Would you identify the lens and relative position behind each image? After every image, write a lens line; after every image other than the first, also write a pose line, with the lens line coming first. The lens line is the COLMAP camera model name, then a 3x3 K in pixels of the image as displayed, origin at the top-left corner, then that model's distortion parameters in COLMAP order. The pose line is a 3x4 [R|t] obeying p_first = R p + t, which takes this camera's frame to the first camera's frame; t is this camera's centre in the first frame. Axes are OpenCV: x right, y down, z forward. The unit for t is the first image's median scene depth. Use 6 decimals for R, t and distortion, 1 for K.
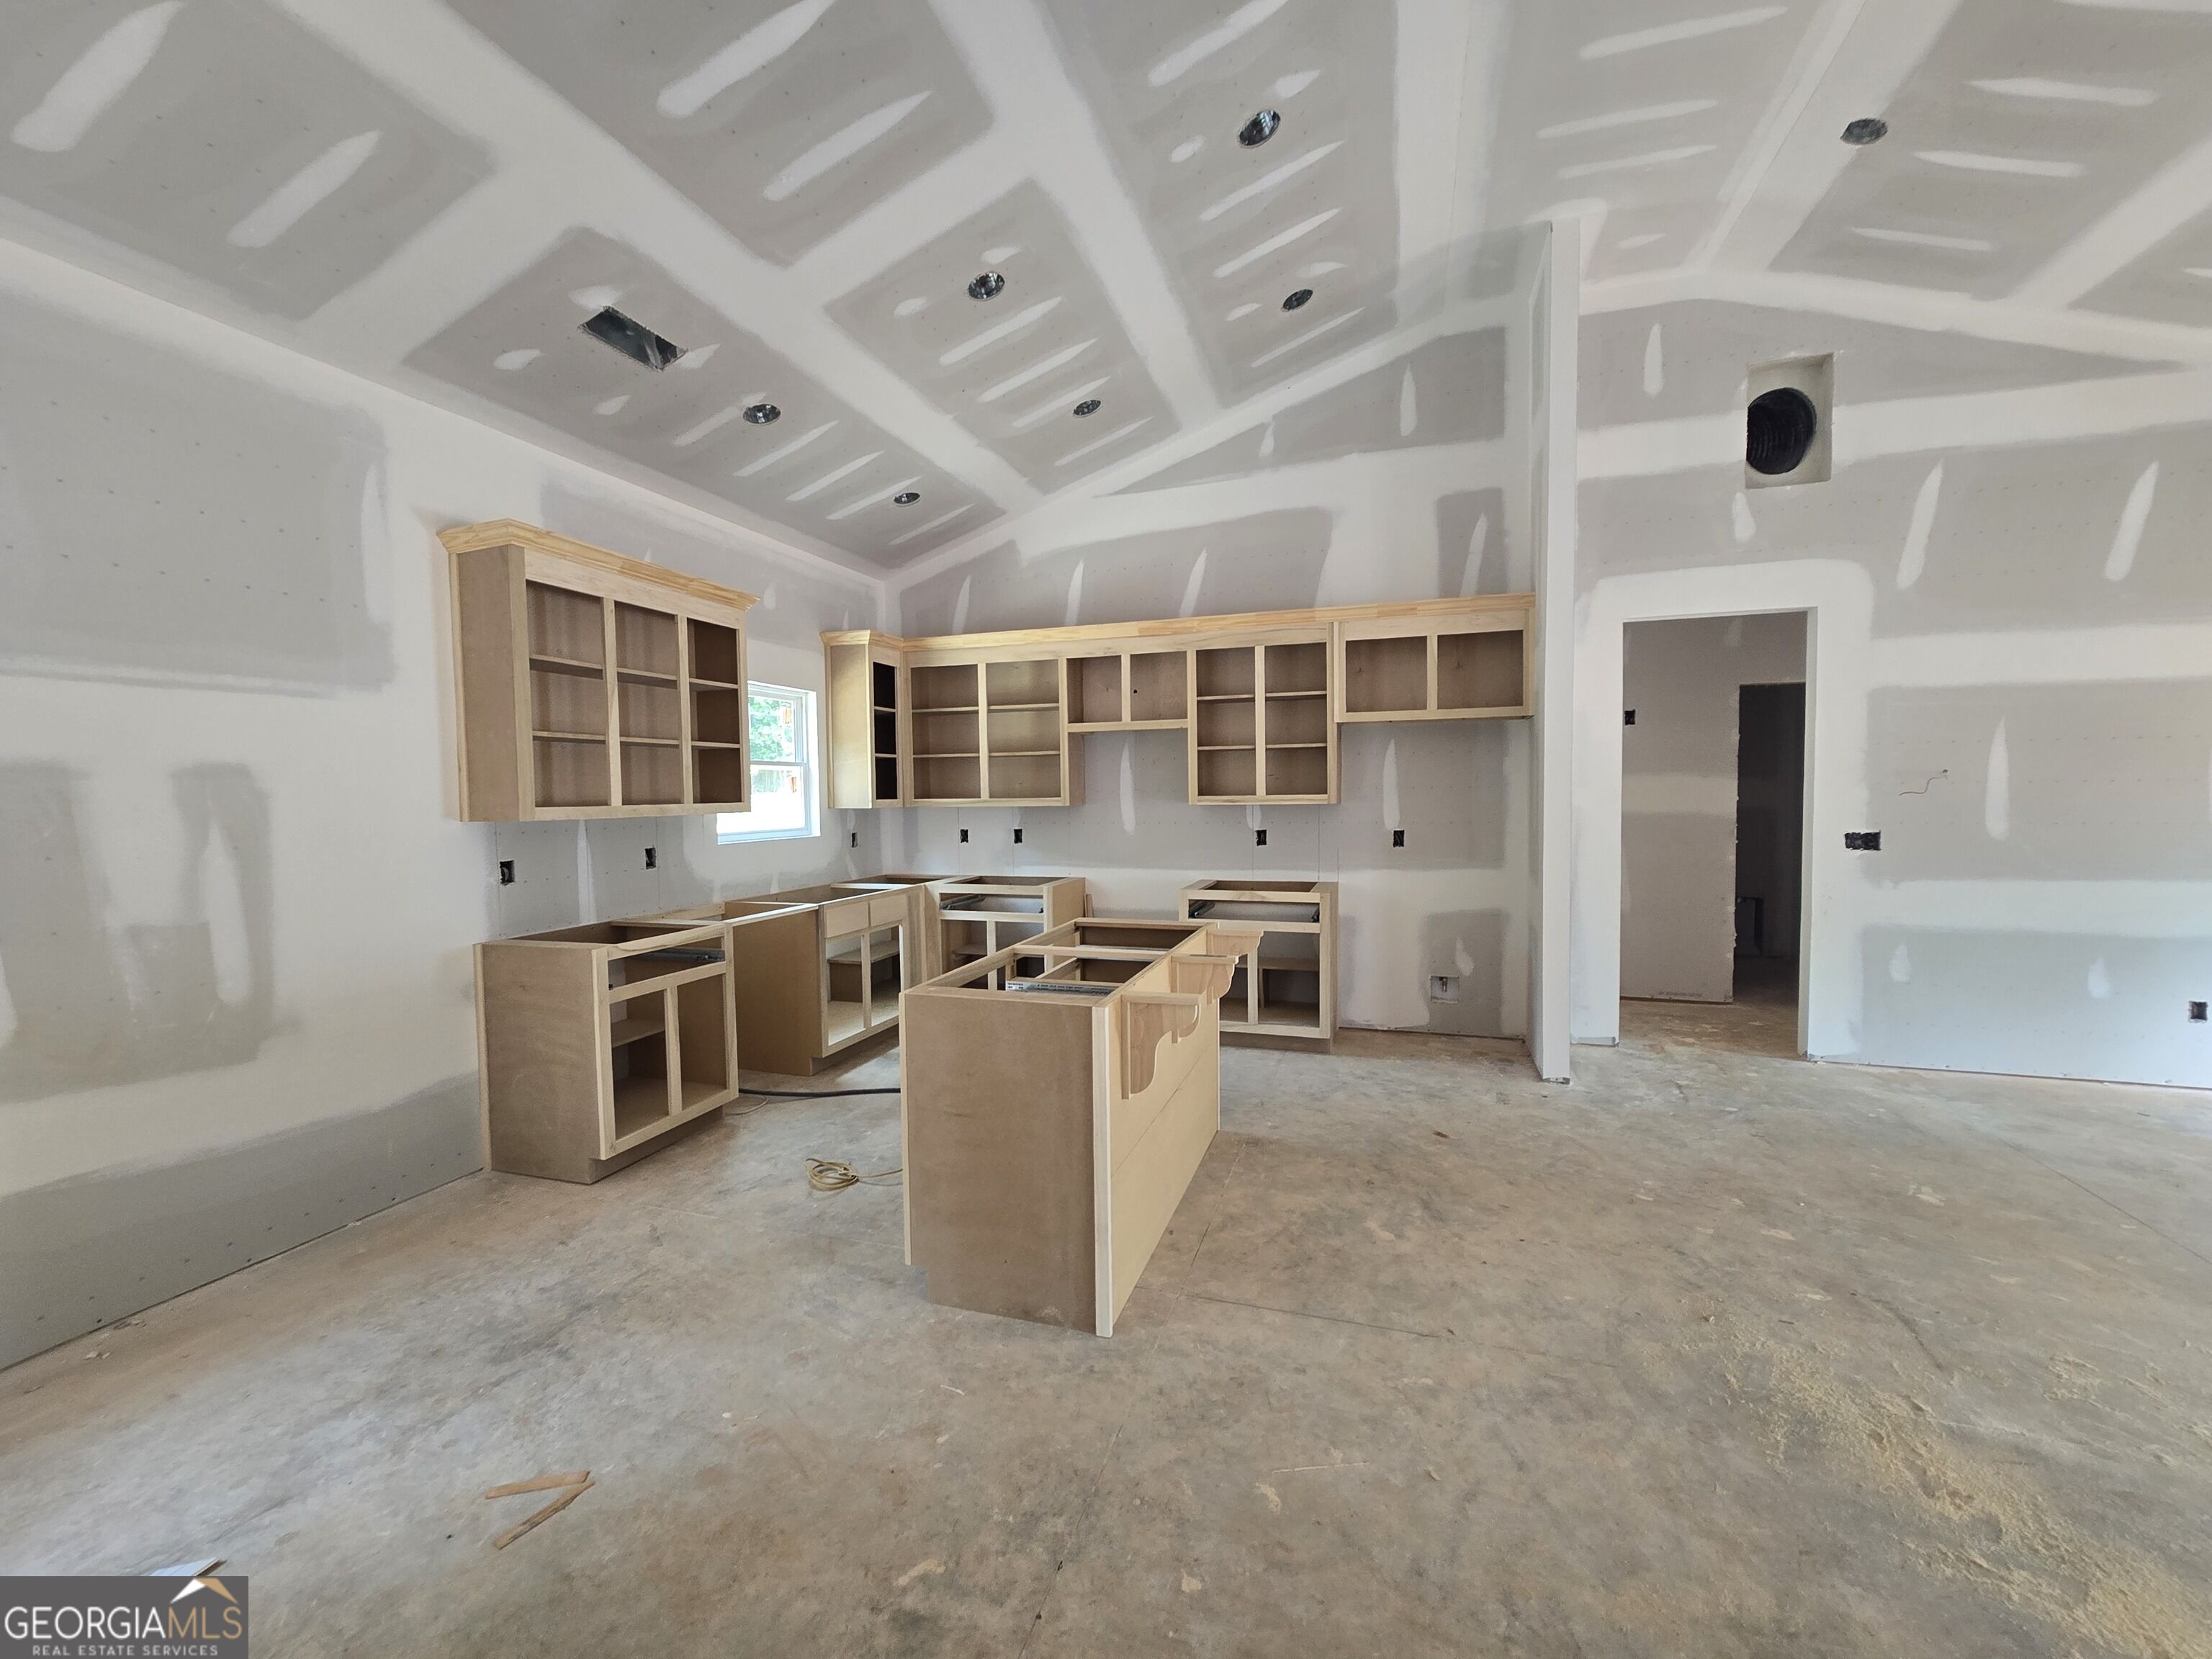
lens RADIAL K [[904.4, 0, 1107.8], [0, 904.4, 828.7], [0, 0, 1]] dist [-0.002771, 0.003483]
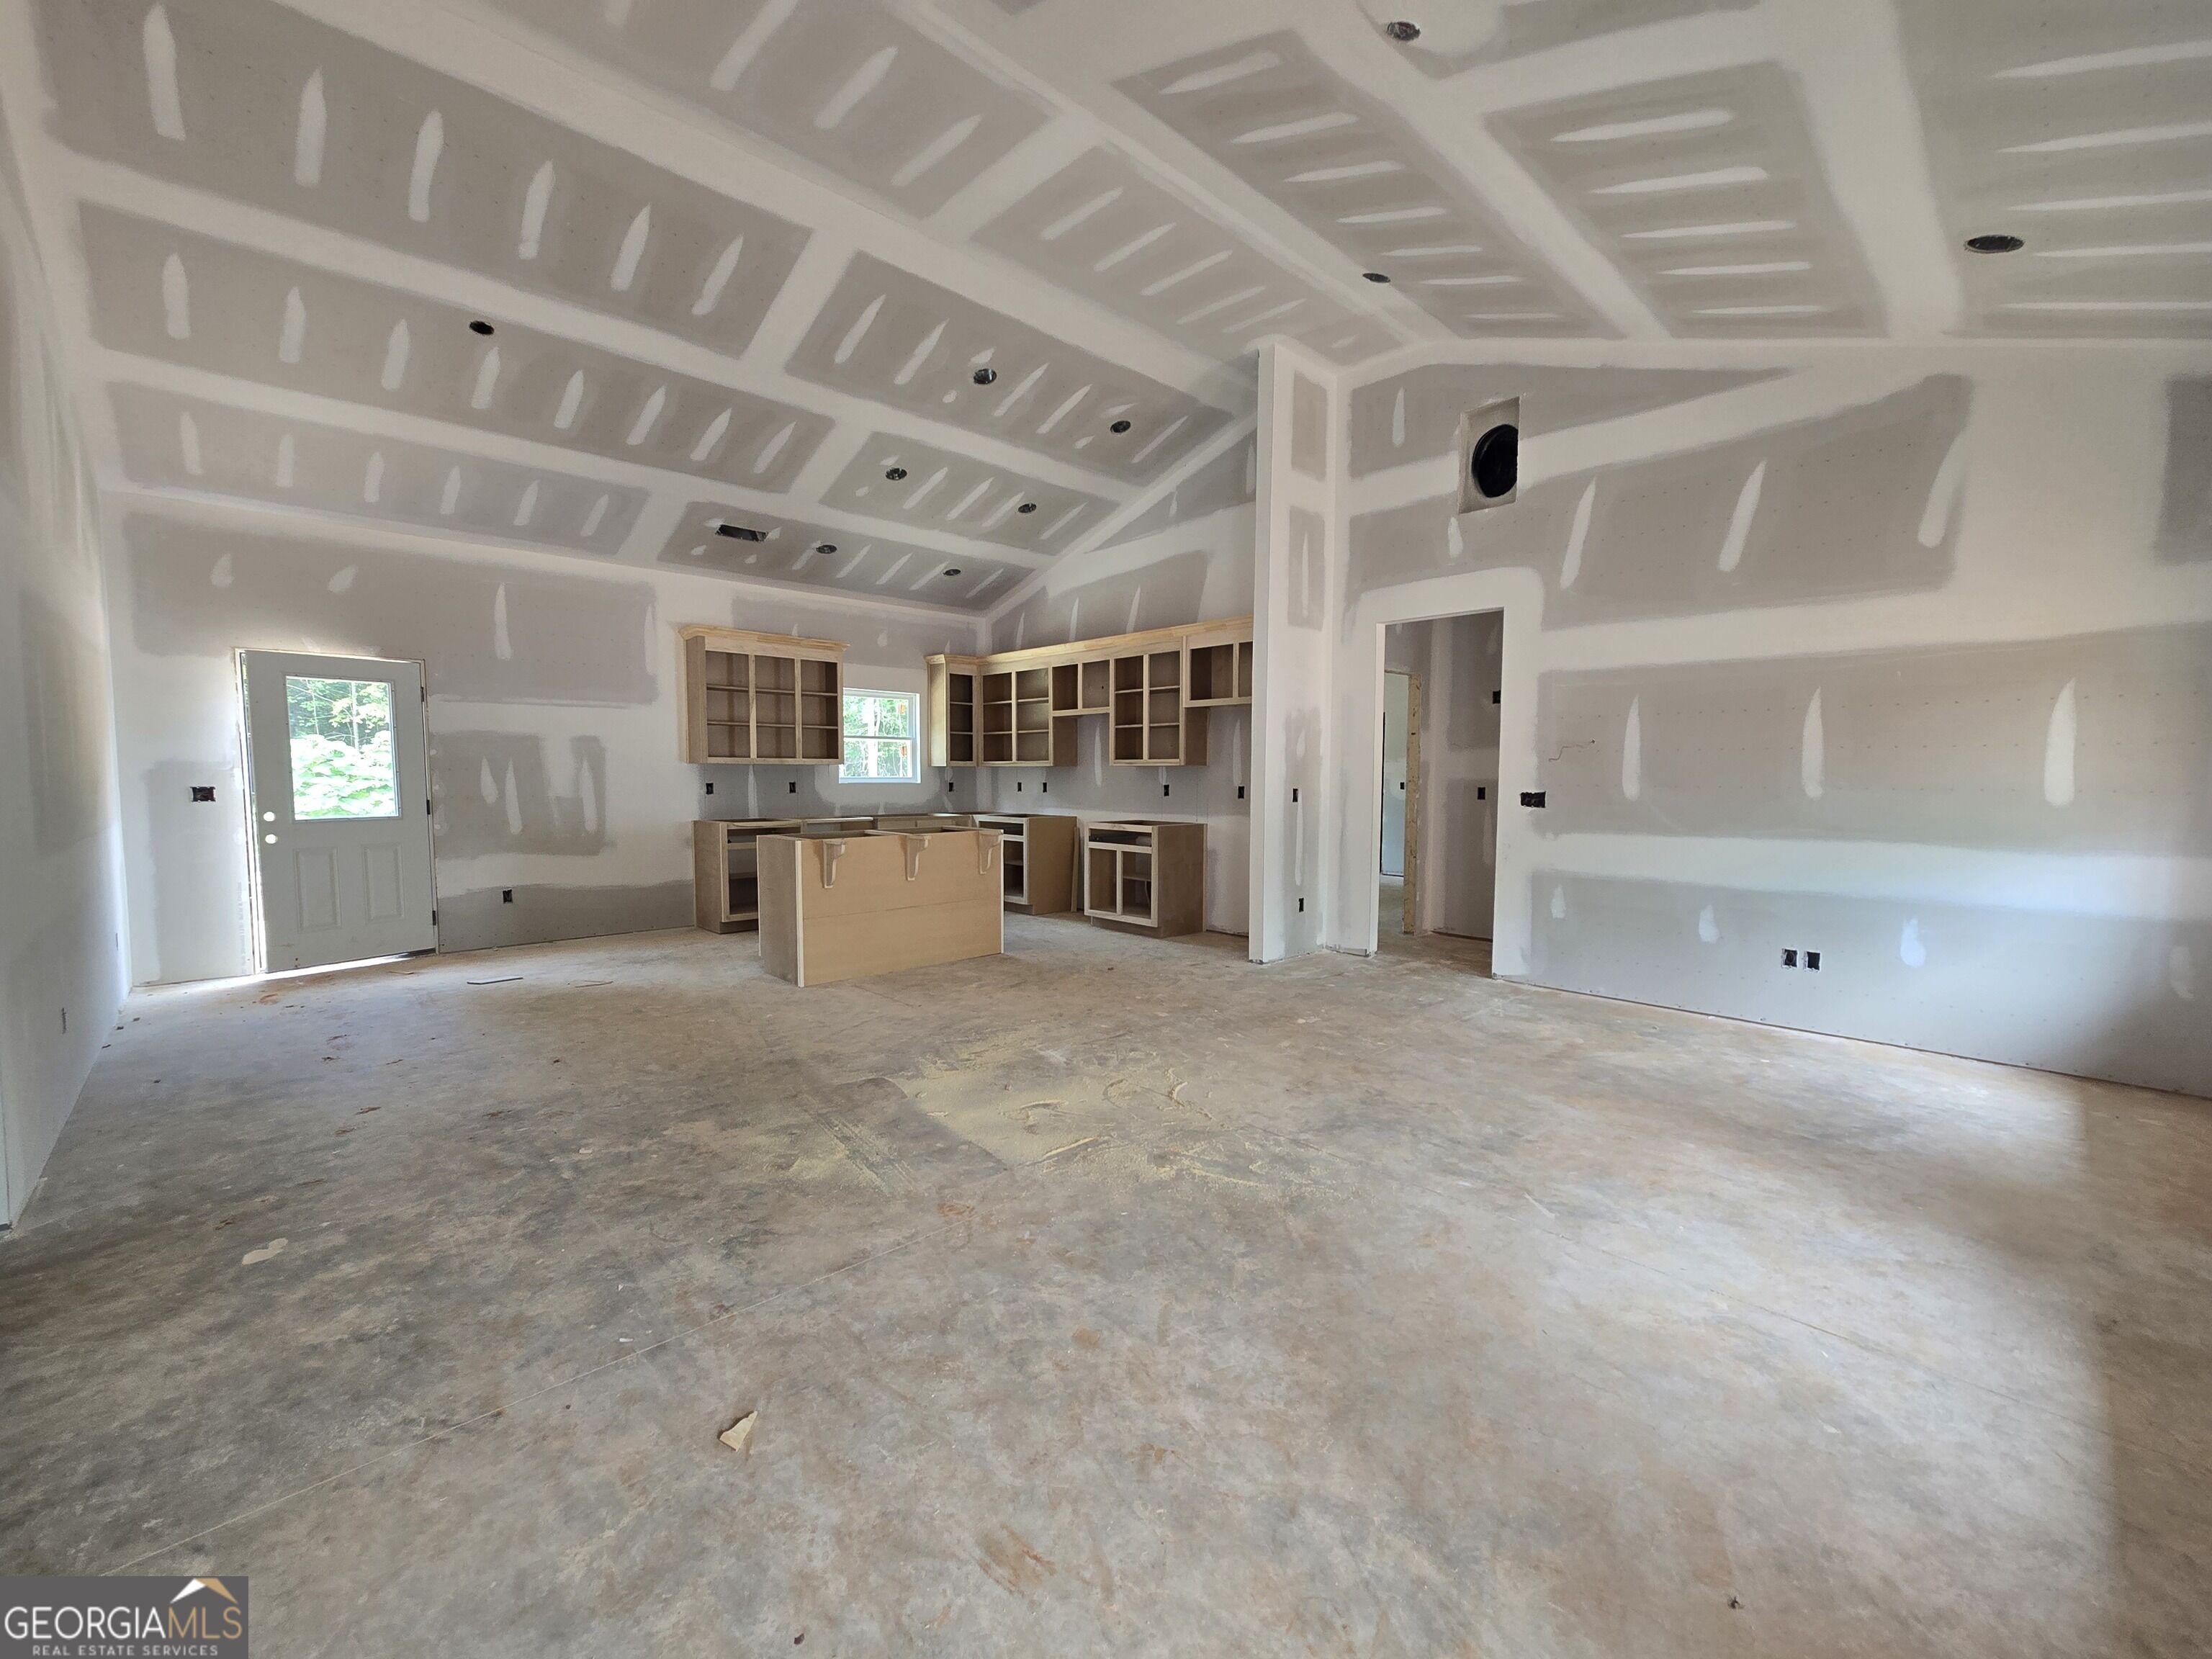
lens RADIAL K [[904.4, 0, 1107.8], [0, 904.4, 828.7], [0, 0, 1]] dist [-0.002771, 0.003483]
pose [[0.882341, 0.045062, -0.468447, 0.914994], [-0.035005, 0.998932, 0.030157, 0.036620], [0.469306, -0.010211, 0.882977, -0.338618]]
